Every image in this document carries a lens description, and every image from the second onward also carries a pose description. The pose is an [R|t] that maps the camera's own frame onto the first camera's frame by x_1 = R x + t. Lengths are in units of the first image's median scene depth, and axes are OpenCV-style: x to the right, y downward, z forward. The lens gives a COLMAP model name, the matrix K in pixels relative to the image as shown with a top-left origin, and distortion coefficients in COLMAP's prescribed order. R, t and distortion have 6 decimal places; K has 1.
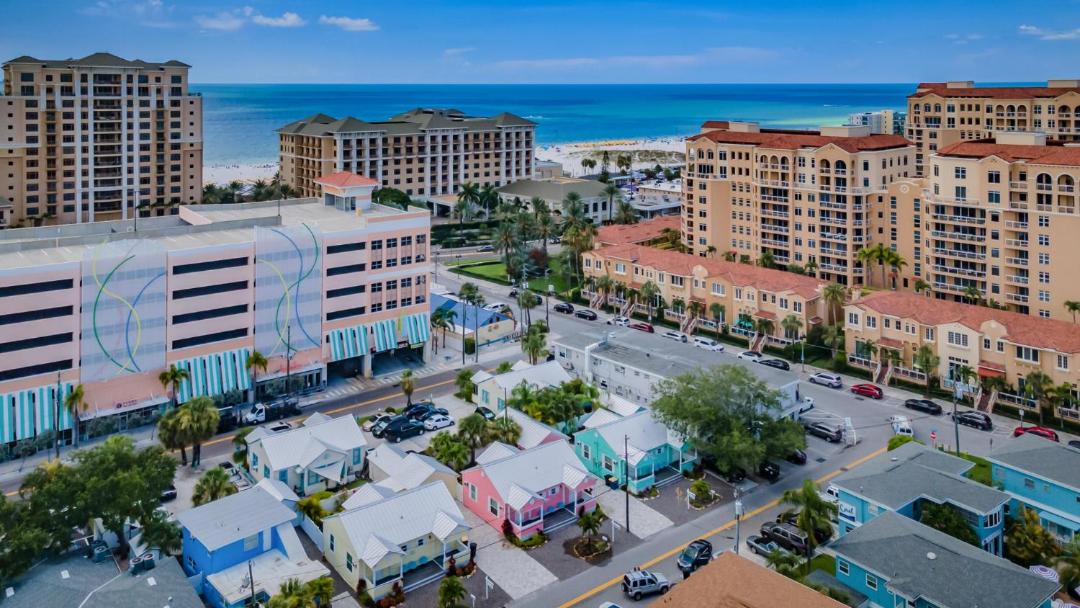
lens RADIAL K [[810.5, 0, 537.4], [0, 810.5, 86.5], [0, 0, 1]] dist [0.028336, -0.001126]
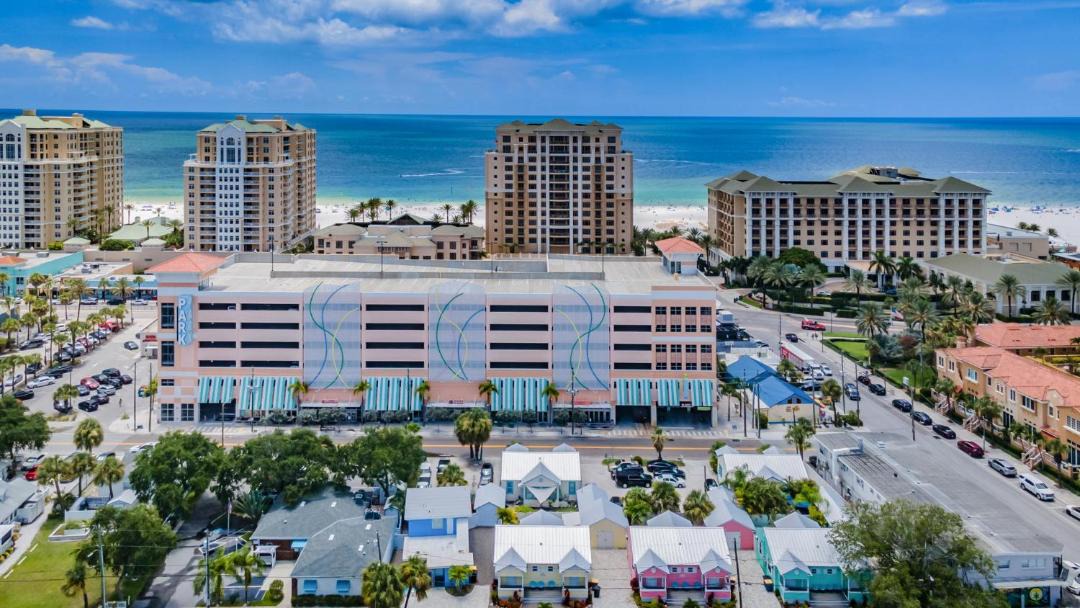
lens RADIAL K [[791.0, 0, 537.7], [0, 791.0, 125.3], [0, 0, 1]] dist [0.057249, -0.048335]
pose [[0.793133, 0.005382, -0.609025, 0.268144], [-0.003440, 0.999985, 0.004357, -0.052350], [0.609039, -0.001360, 0.793139, 0.018637]]
